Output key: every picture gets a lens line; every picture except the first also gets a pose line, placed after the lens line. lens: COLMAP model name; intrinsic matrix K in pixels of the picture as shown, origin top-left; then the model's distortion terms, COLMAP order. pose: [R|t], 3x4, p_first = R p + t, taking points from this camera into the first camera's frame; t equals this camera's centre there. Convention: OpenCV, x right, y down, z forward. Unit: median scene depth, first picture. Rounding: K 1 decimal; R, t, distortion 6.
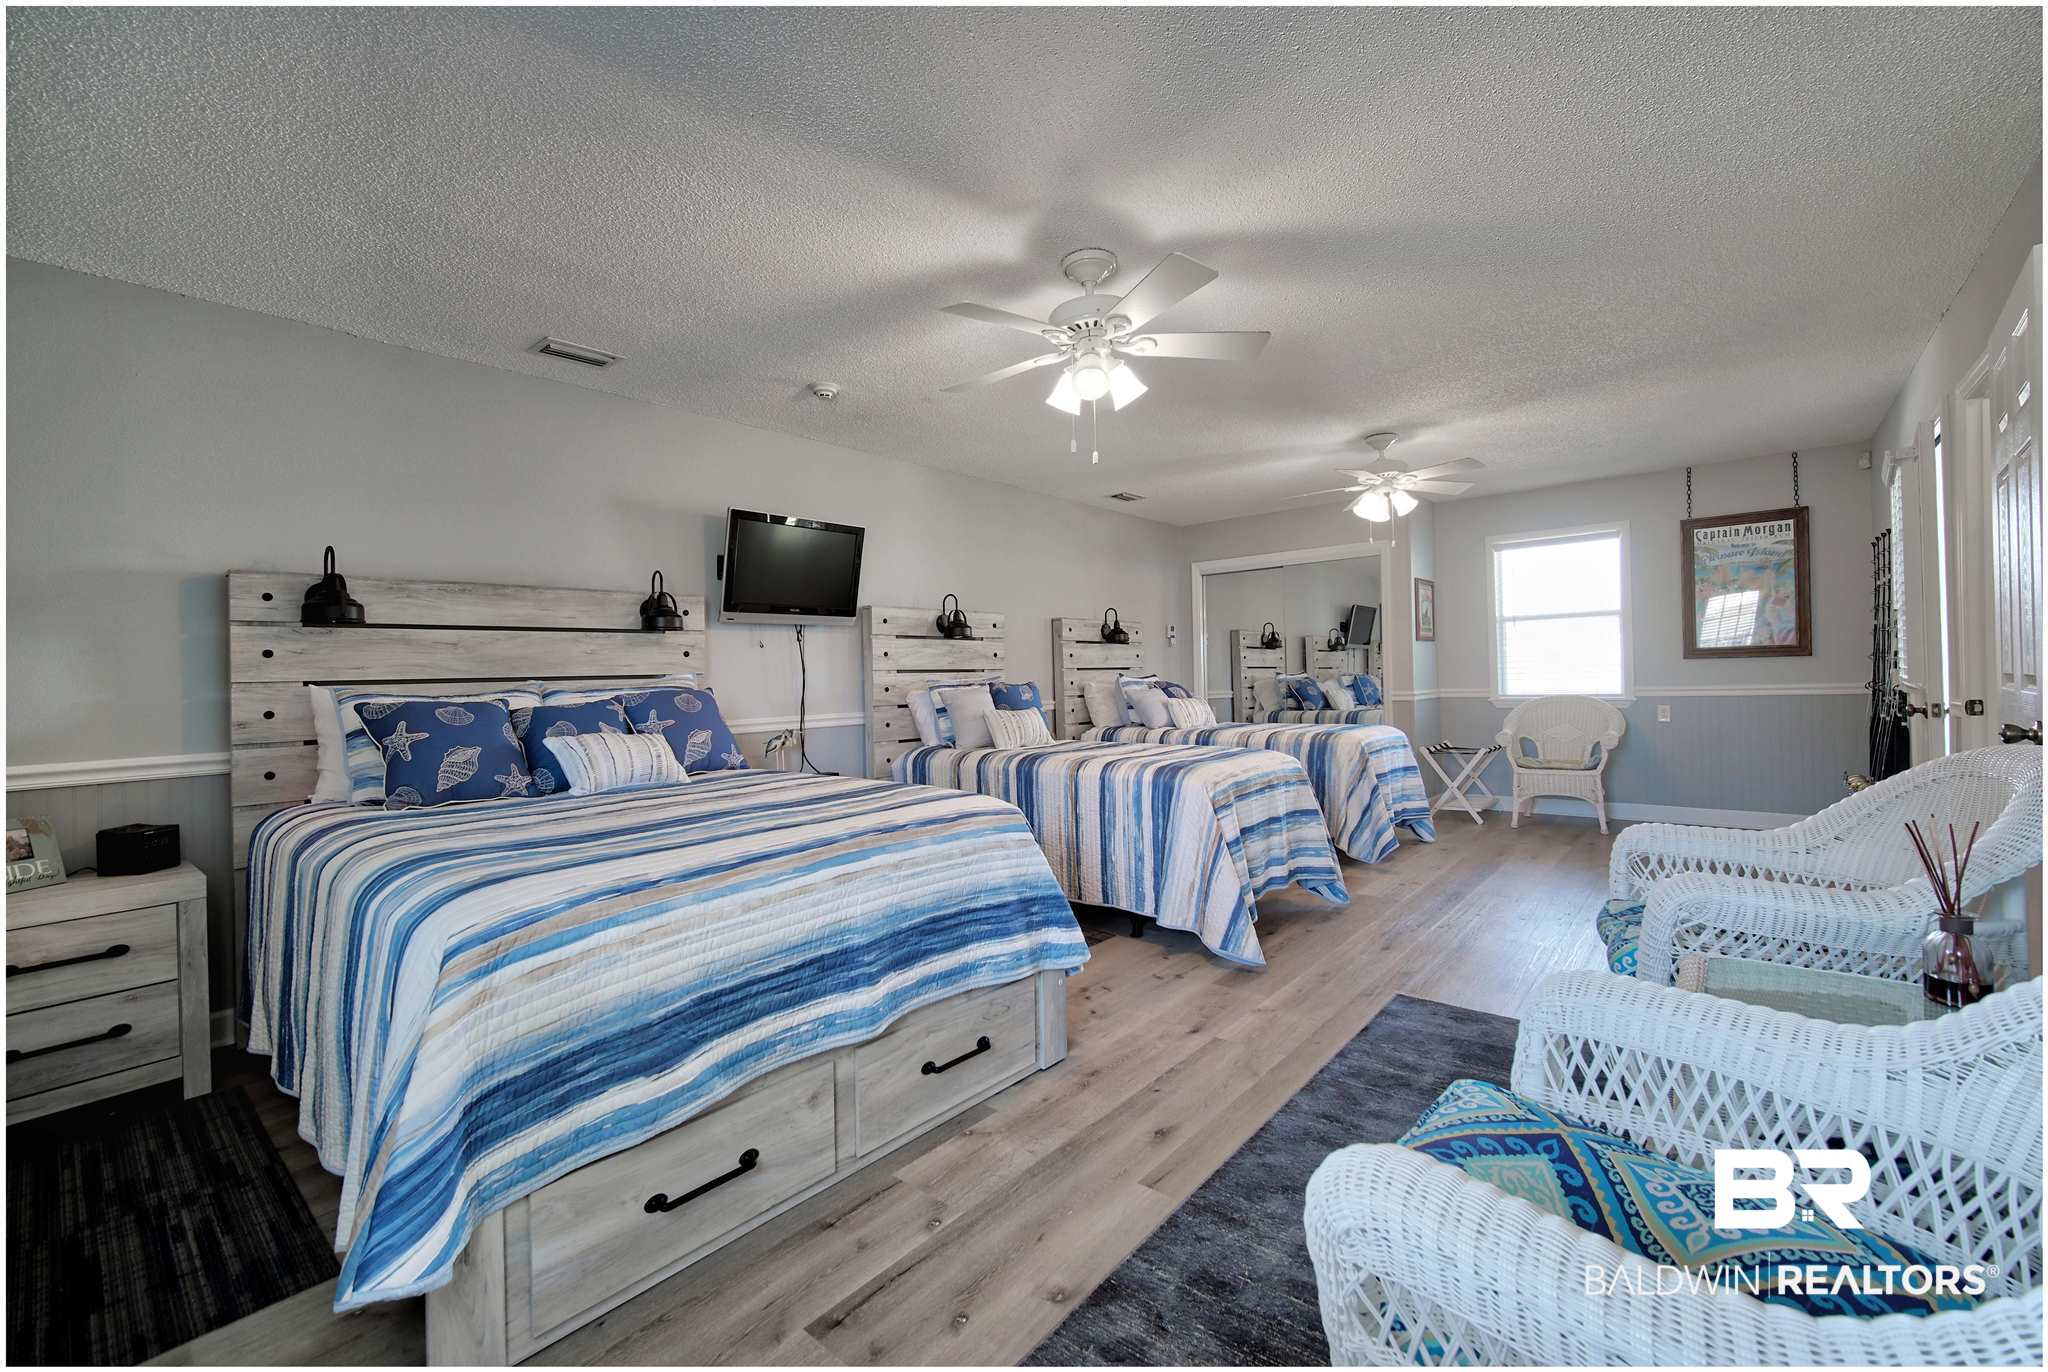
lens RADIAL K [[850.6, 0, 1031.3], [0, 850.6, 688.6], [0, 0, 1]] dist [0.000539, 0.000373]
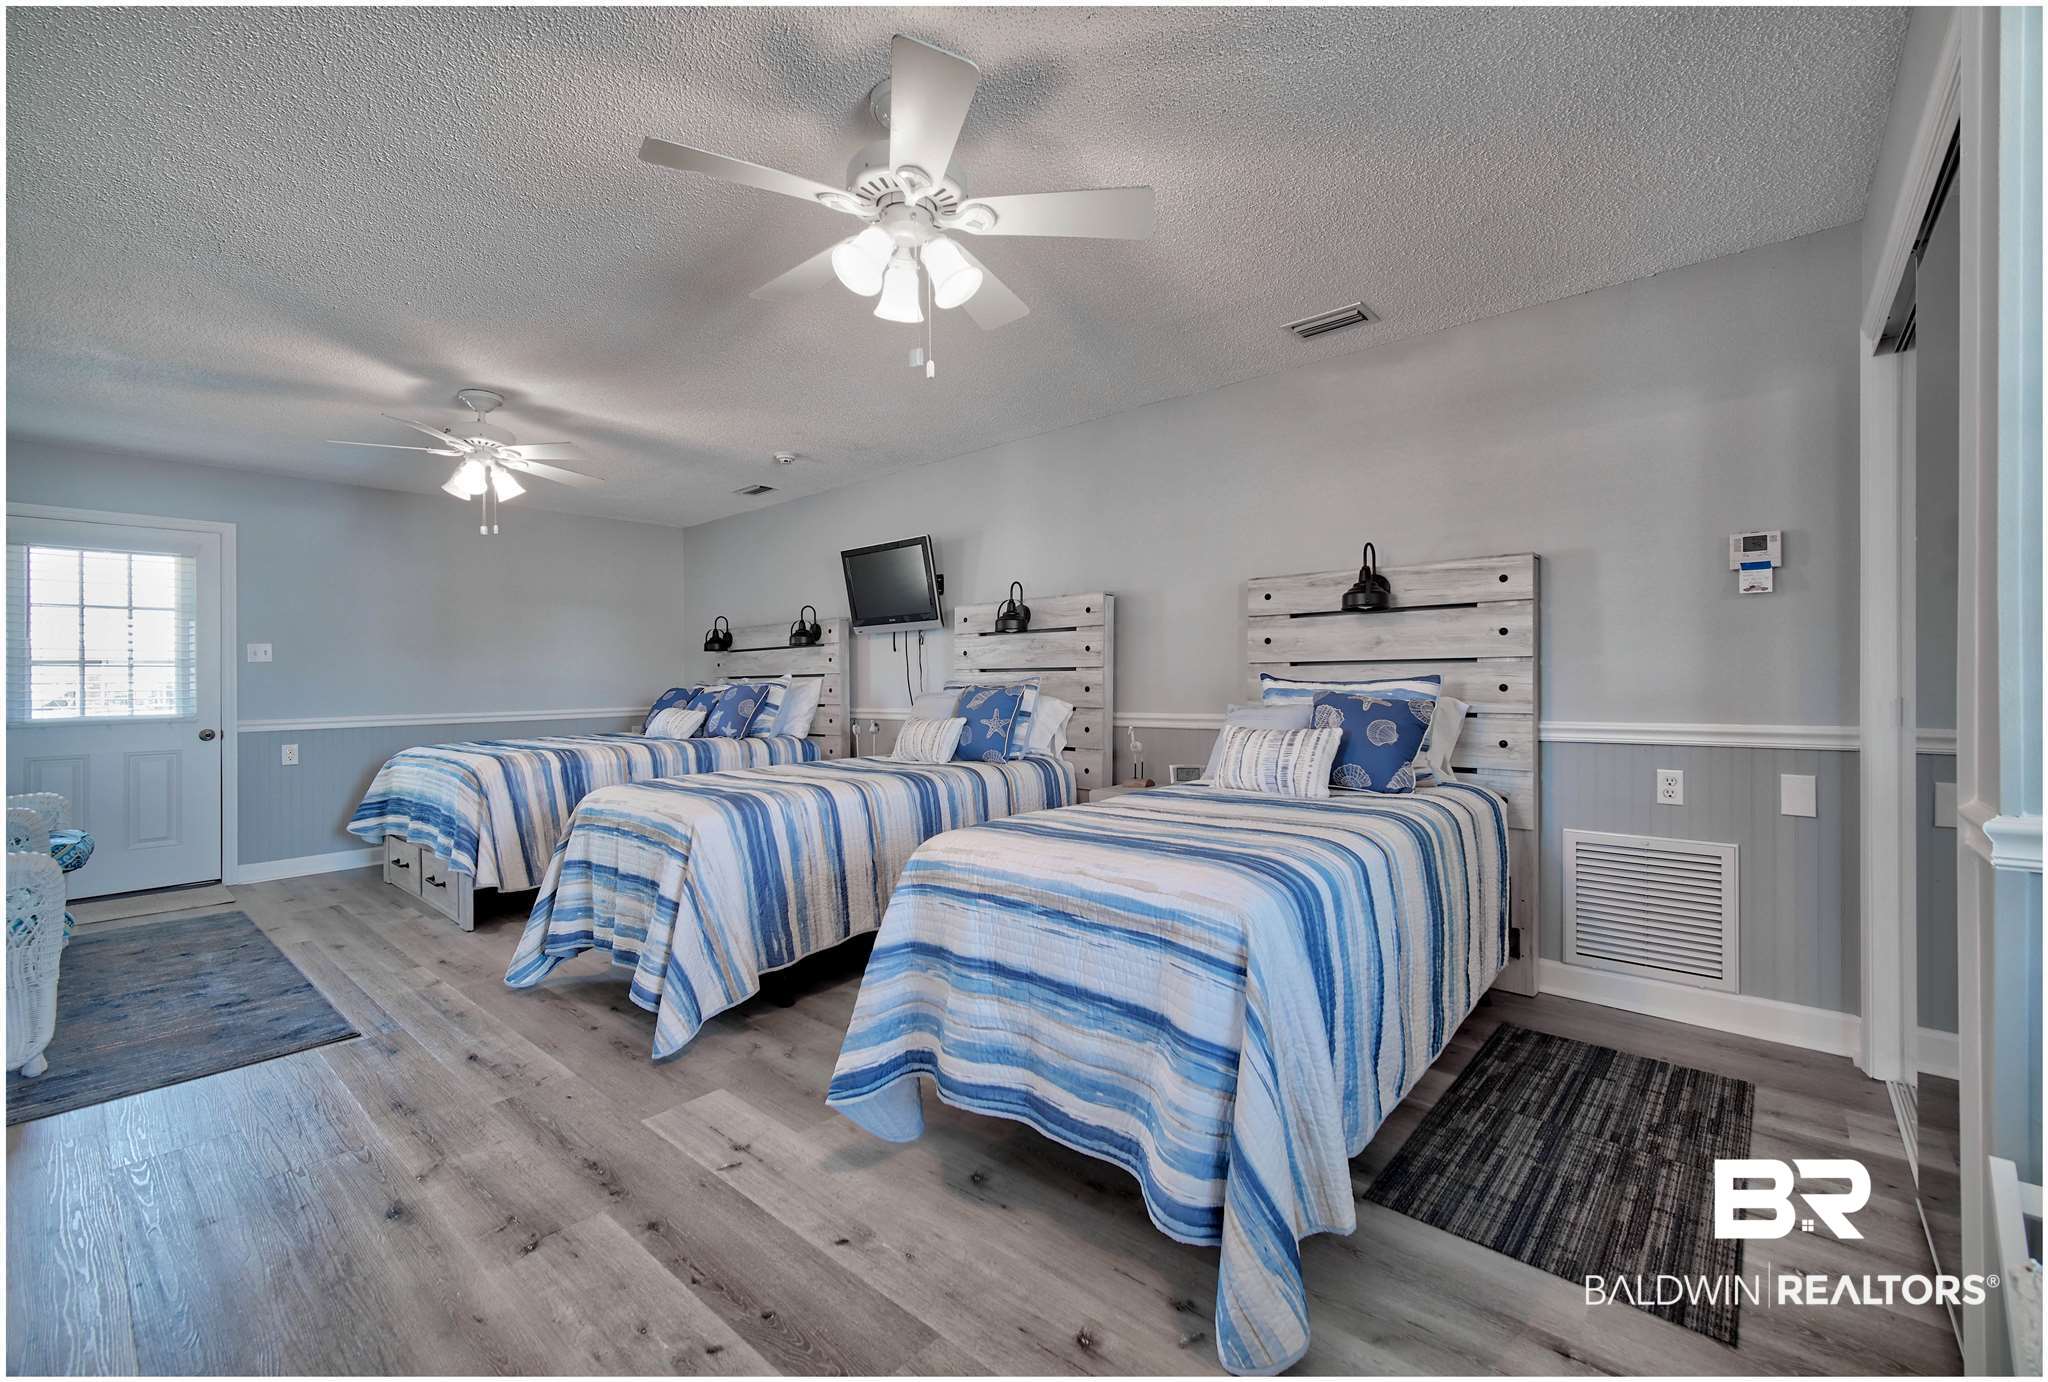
lens RADIAL K [[854.7, 0, 1019.2], [0, 854.7, 678.5], [0, 0, 1]] dist [-0.003988, -0.000793]
pose [[-0.017475, 0.027841, -0.999460, 1.097111], [0.005181, 0.999601, 0.027754, -0.050332], [0.999834, -0.004693, -0.017612, 1.417740]]
